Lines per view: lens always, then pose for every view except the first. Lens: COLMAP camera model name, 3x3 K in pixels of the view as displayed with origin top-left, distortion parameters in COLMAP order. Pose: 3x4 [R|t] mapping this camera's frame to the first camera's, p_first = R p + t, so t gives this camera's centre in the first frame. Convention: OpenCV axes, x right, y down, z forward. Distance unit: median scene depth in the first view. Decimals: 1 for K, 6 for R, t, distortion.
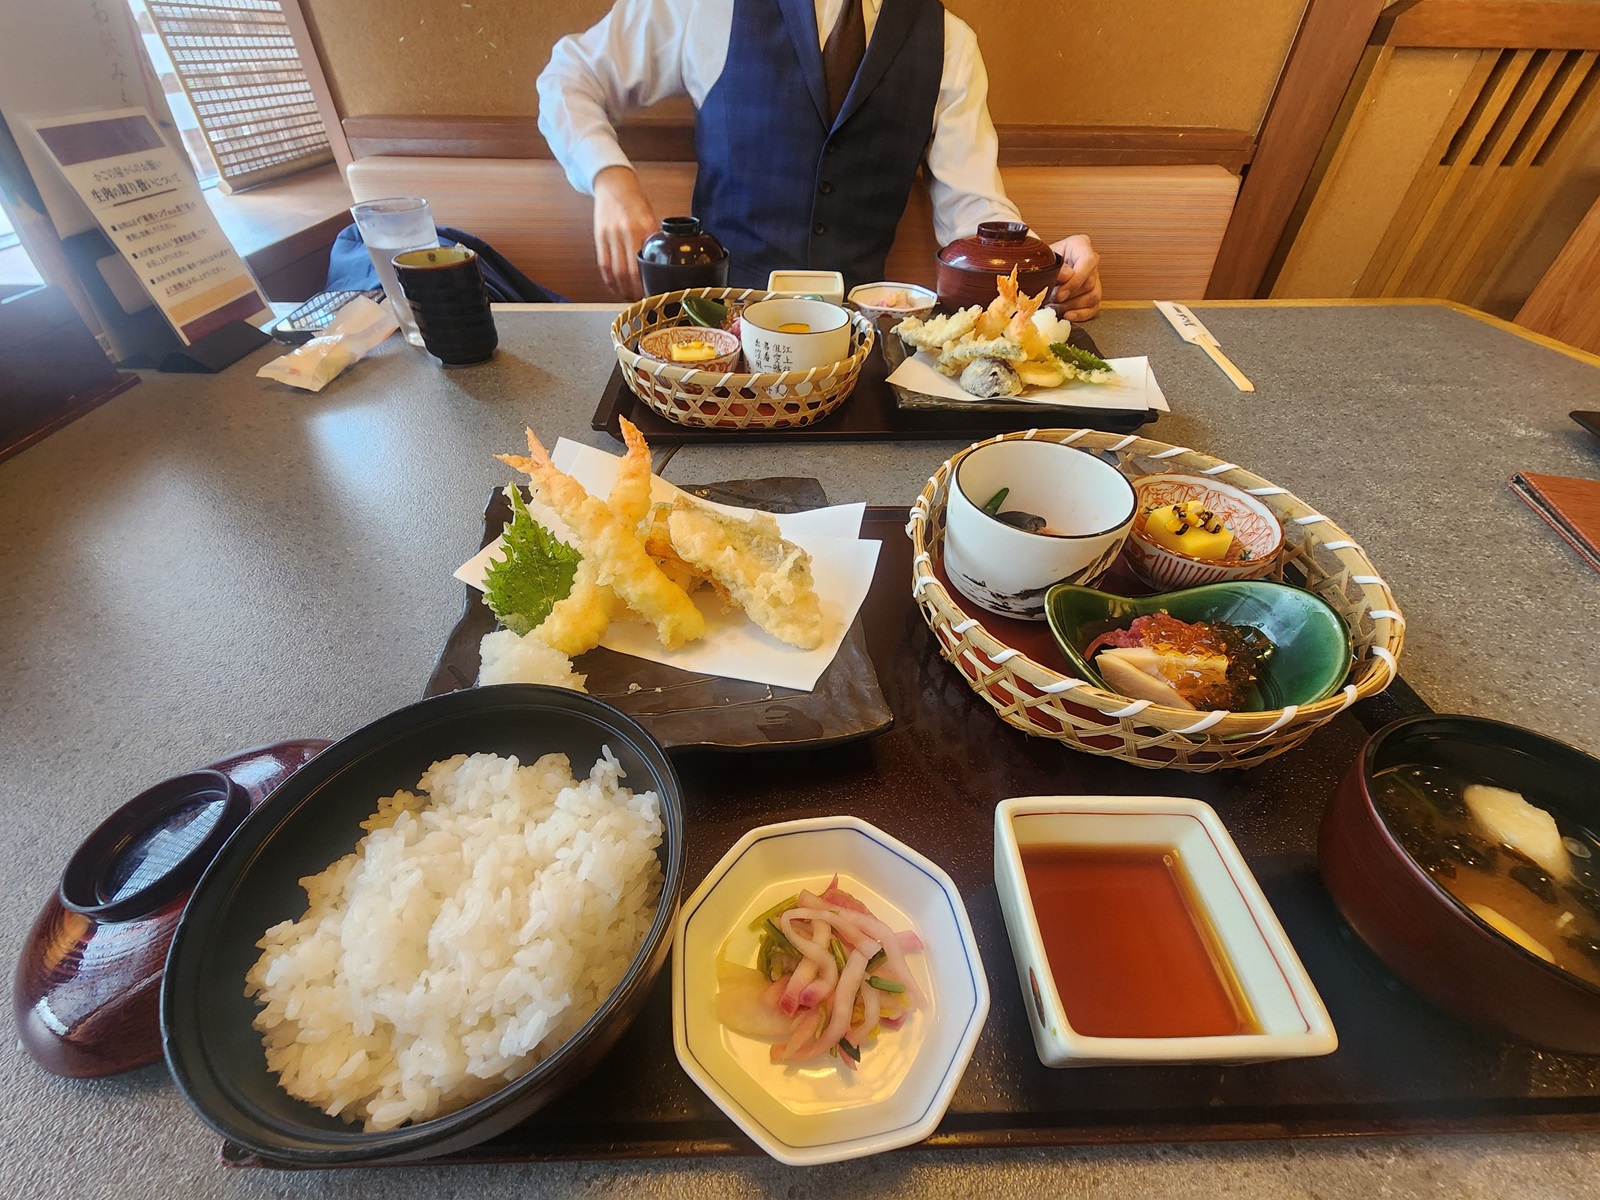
lens RADIAL K [[647.0, 0, 800.0], [0, 647.0, 600.0], [0, 0, 1]] dist [0.000419, -0.000633]
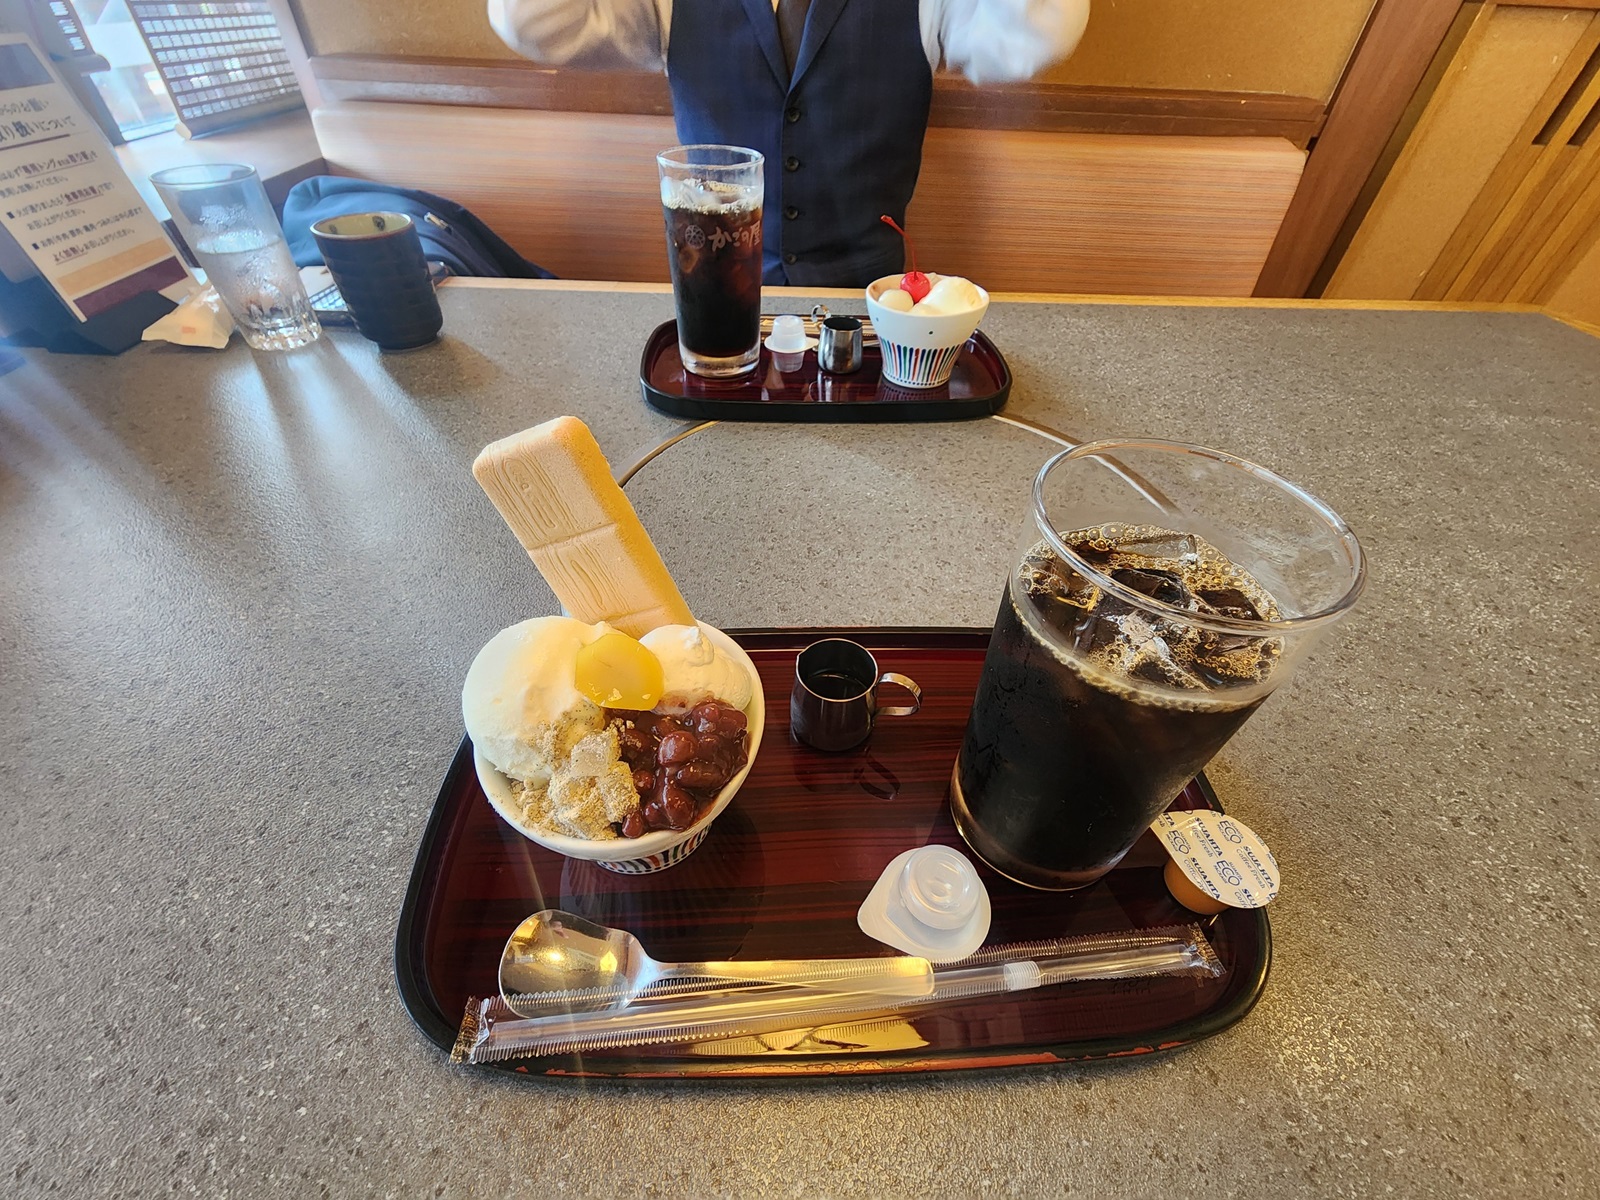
lens RADIAL K [[647.9, 0, 784.1], [0, 647.9, 602.0], [0, 0, 1]] dist [-0.001396, 0.000485]
pose [[0.998320, 0.050734, -0.027970, 0.018733], [-0.049351, 0.997622, 0.048113, -0.058864], [0.030344, -0.046652, 0.998450, 0.079972]]
